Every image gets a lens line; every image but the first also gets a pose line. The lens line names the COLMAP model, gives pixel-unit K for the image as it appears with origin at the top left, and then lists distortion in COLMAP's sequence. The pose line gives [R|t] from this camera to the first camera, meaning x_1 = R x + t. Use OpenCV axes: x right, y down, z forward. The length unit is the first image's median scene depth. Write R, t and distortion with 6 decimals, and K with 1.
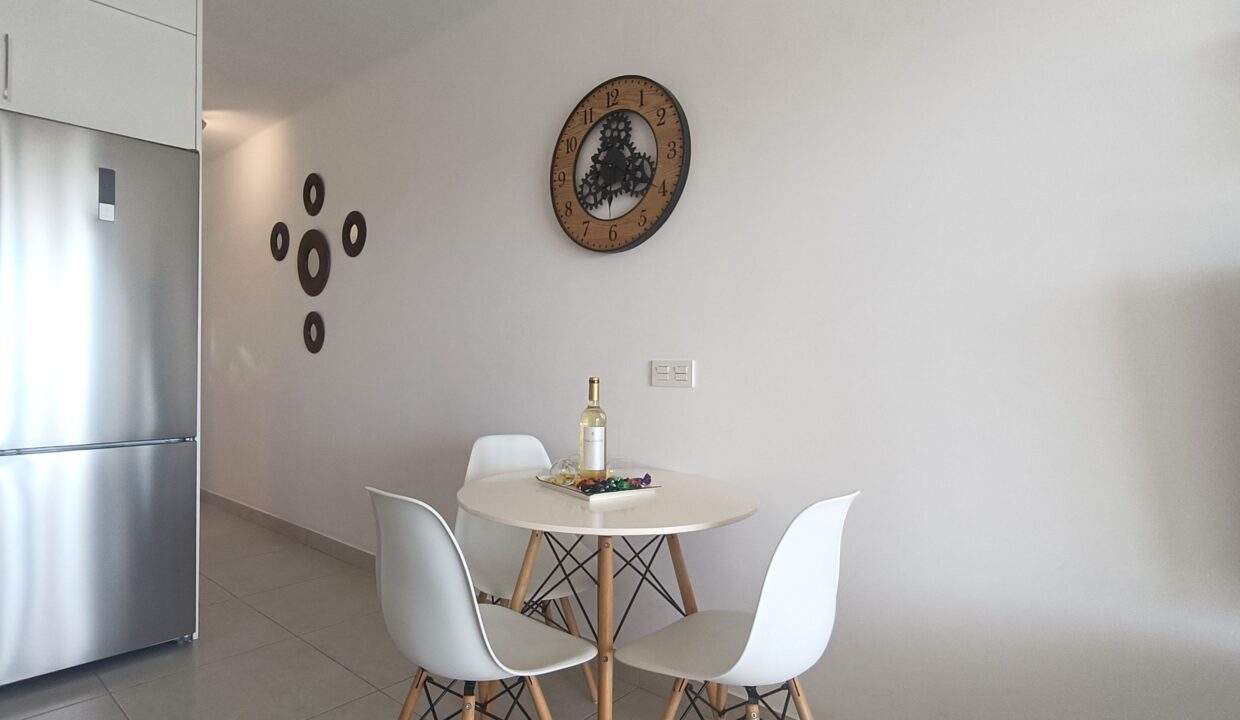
lens RADIAL K [[618.8, 0, 620.0], [0, 618.8, 360.0], [0, 0, 1]] dist [0.018259, -0.000116]
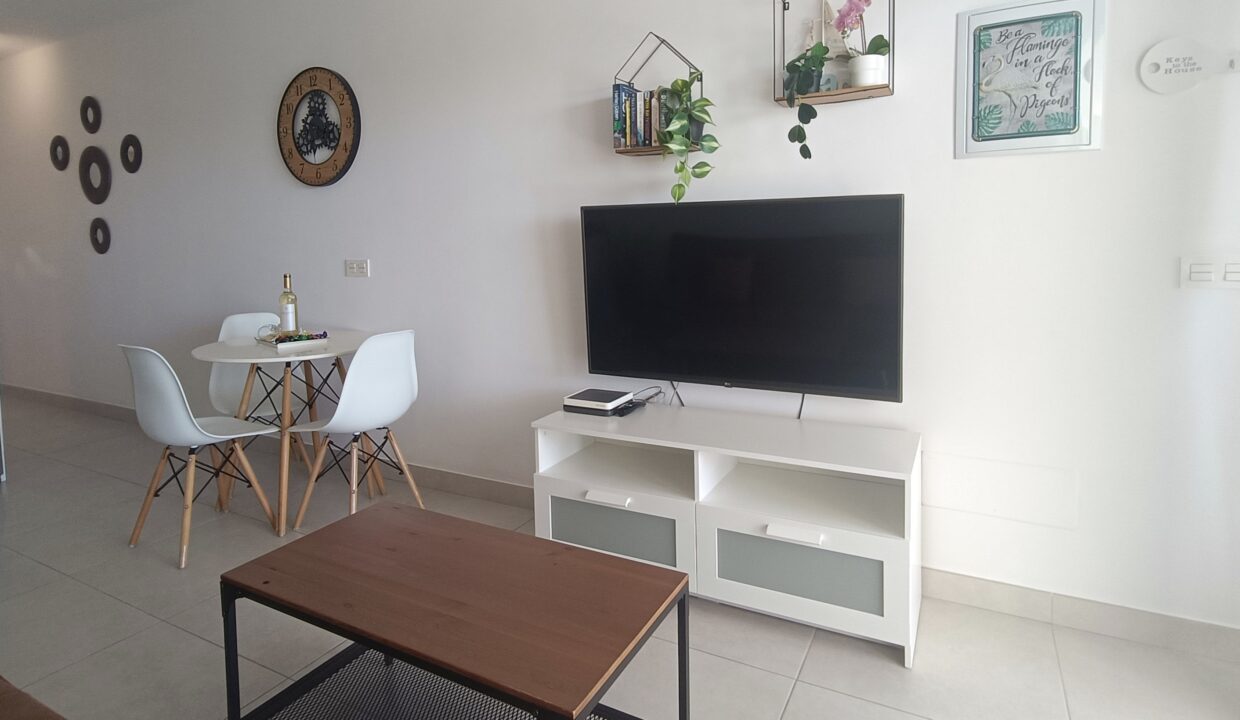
lens RADIAL K [[643.8, 0, 621.6], [0, 643.8, 276.8], [0, 0, 1]] dist [0.000218, 0.018607]
pose [[0.981077, -0.033196, 0.190750, 0.392570], [0.021008, 0.997627, 0.065566, -0.044638], [-0.192473, -0.060318, 0.979447, -0.651752]]
